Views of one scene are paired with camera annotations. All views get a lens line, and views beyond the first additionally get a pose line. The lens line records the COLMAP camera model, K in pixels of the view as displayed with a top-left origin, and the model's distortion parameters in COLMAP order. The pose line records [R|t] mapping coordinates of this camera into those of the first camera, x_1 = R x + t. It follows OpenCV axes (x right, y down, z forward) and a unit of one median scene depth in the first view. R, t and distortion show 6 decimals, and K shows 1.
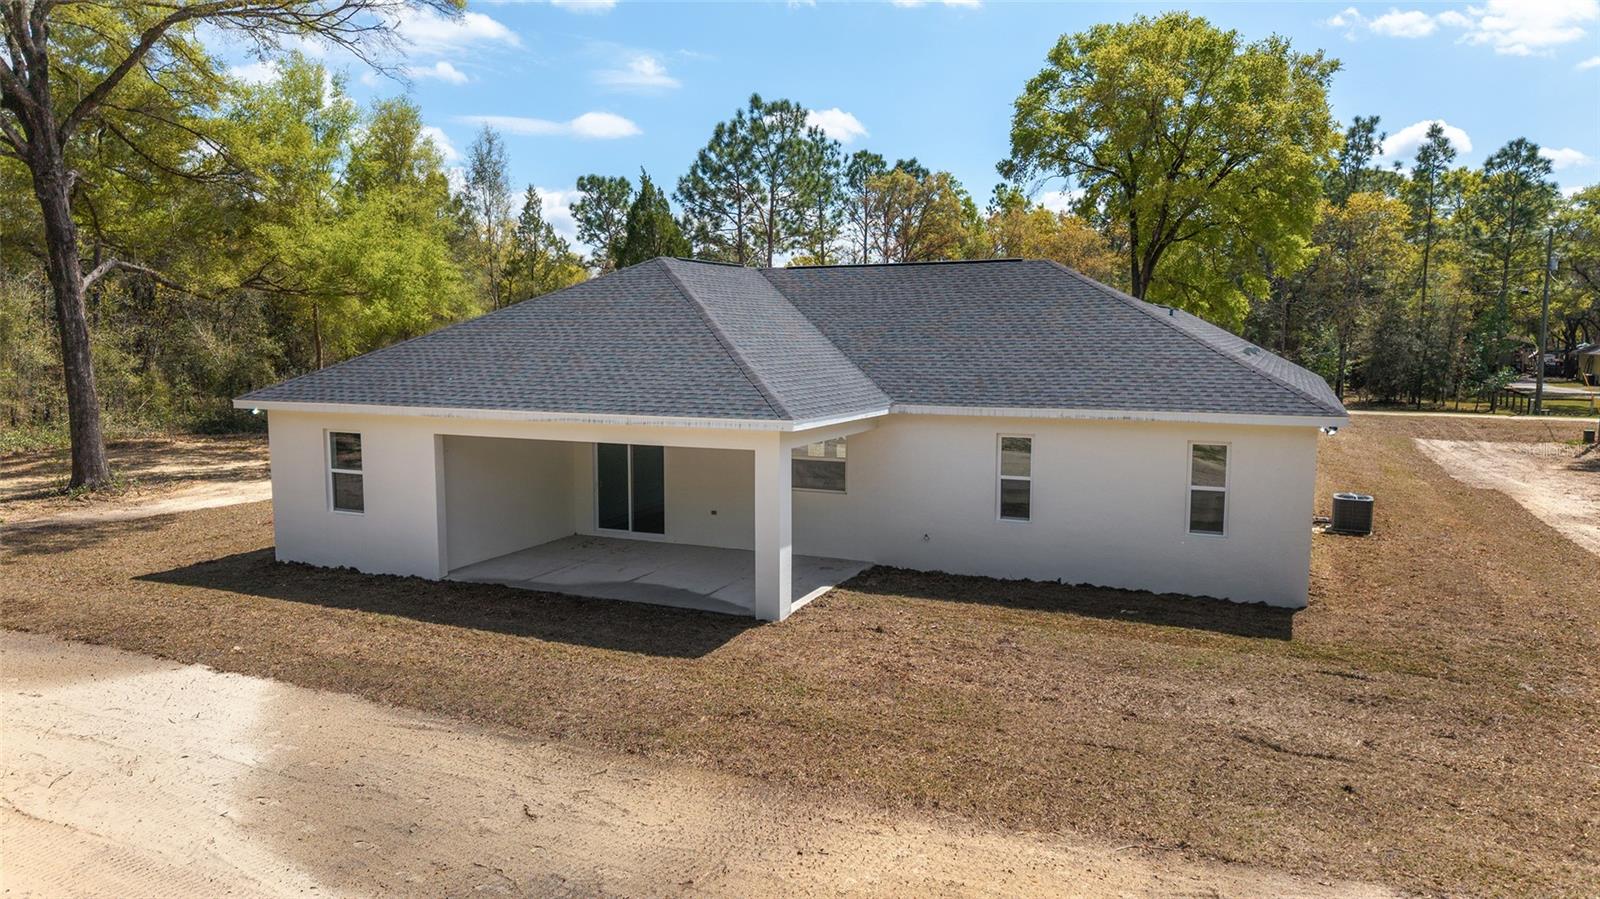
lens RADIAL K [[1069.4, 0, 795.2], [0, 1069.4, 457.7], [0, 0, 1]] dist [0.030004, -0.029487]
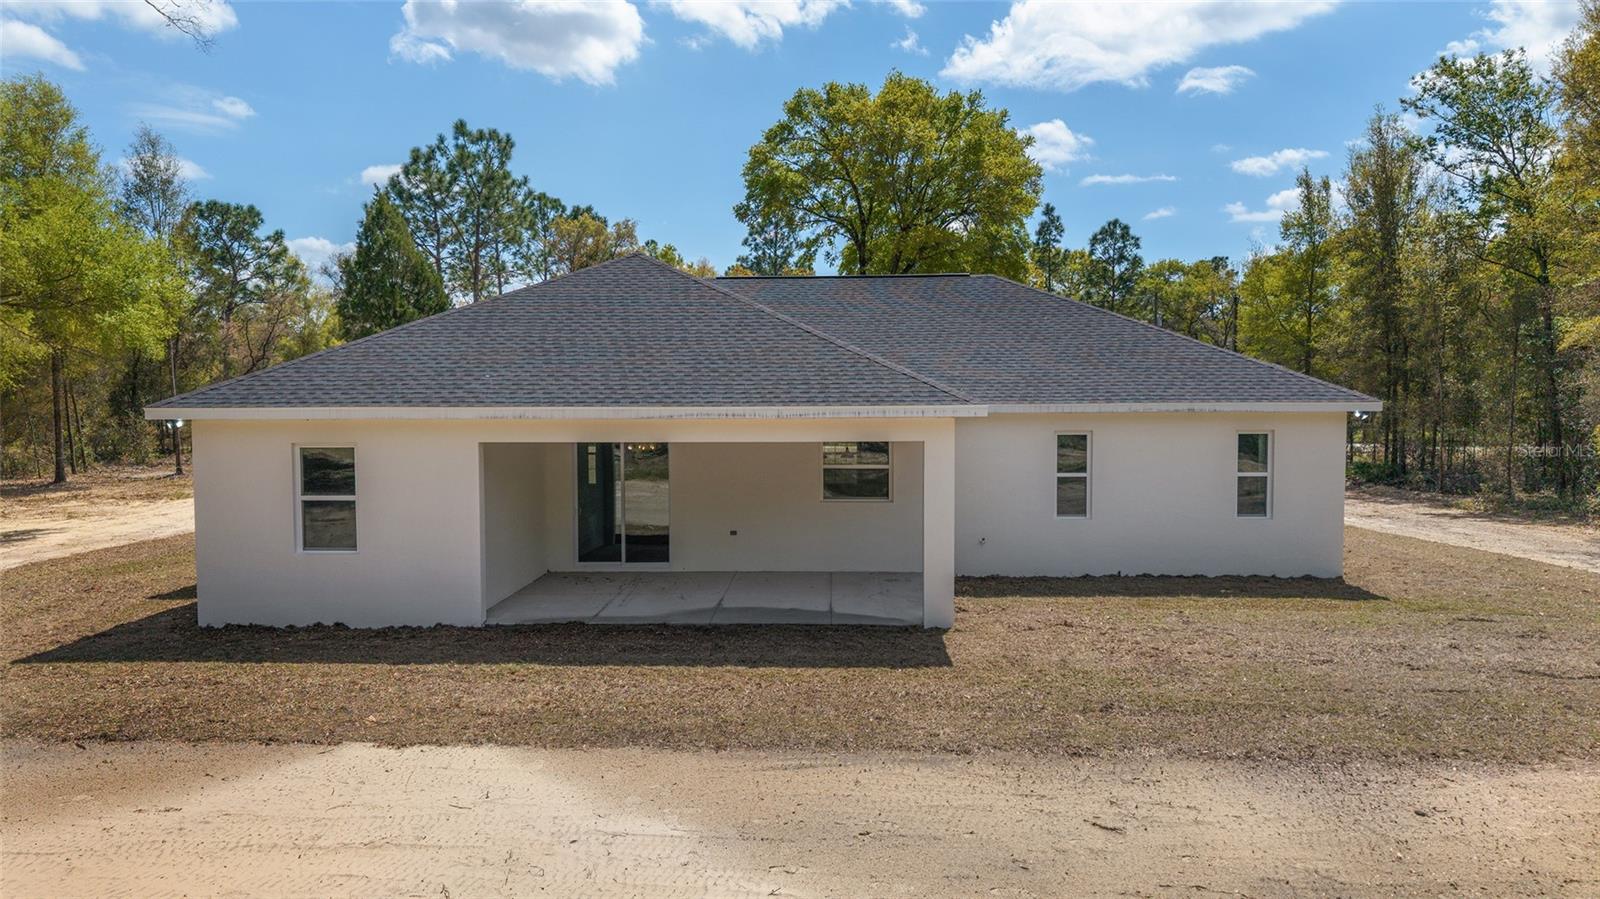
lens RADIAL K [[1069.4, 0, 795.2], [0, 1069.4, 457.7], [0, 0, 1]] dist [0.030004, -0.029487]
pose [[0.923409, -0.025832, 0.382947, -0.394726], [0.048757, 0.997545, -0.050276, 0.038443], [-0.380708, 0.065097, 0.922401, 0.155649]]
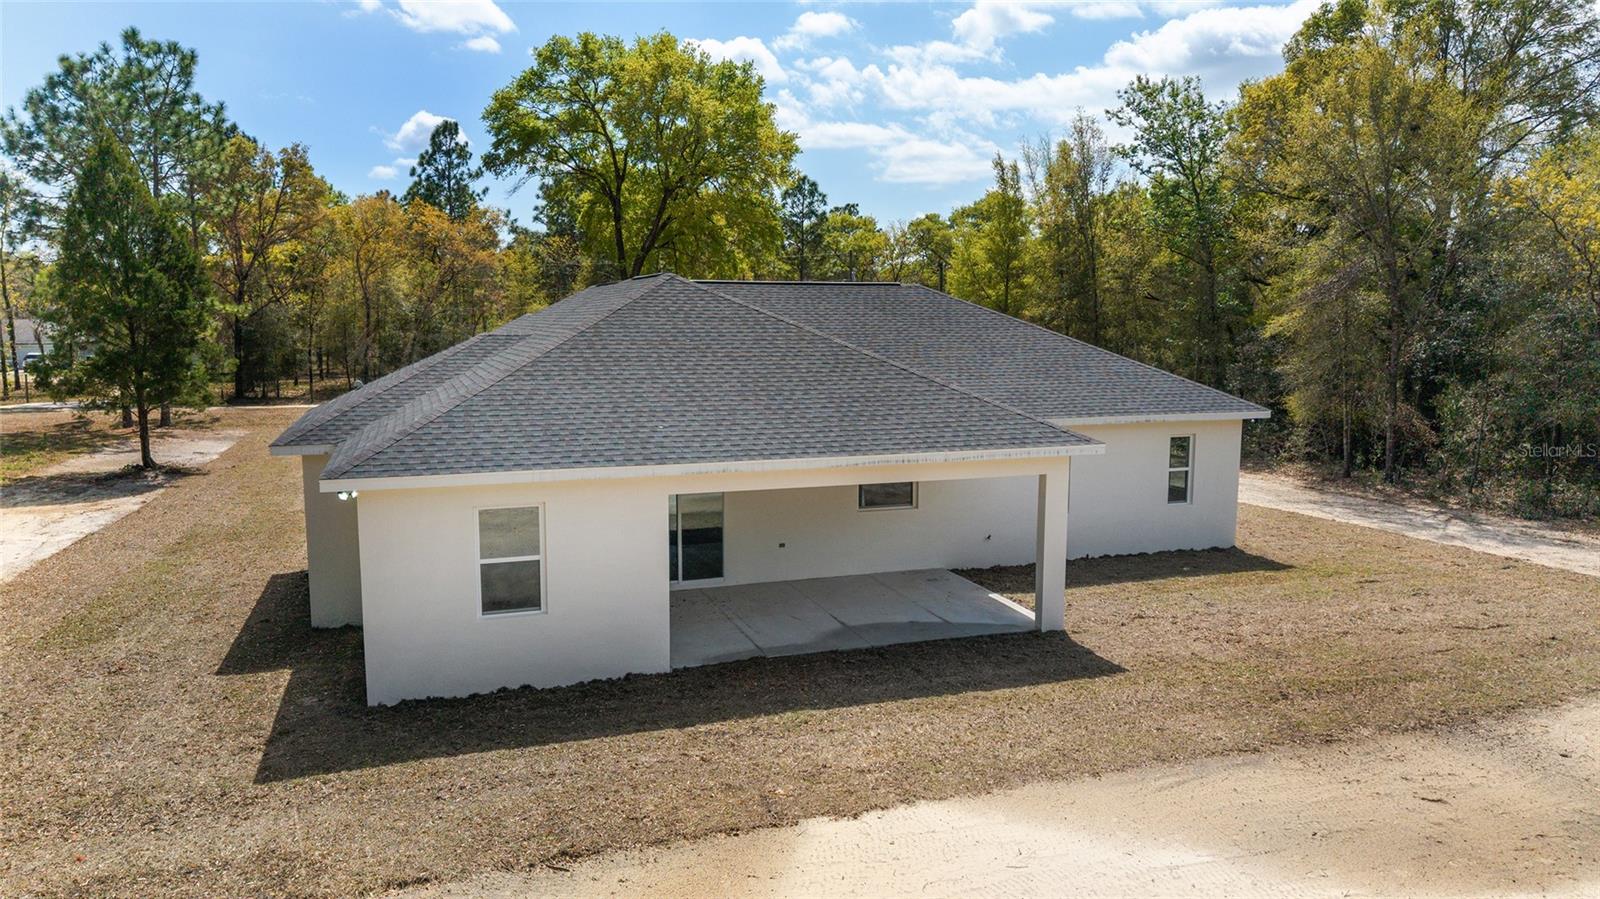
lens RADIAL K [[1069.4, 0, 795.2], [0, 1069.4, 457.7], [0, 0, 1]] dist [0.030004, -0.029487]
pose [[0.718584, -0.089622, 0.689642, -0.767765], [0.079862, 0.995735, 0.046187, -0.074810], [-0.690840, 0.021887, 0.722677, 0.316839]]
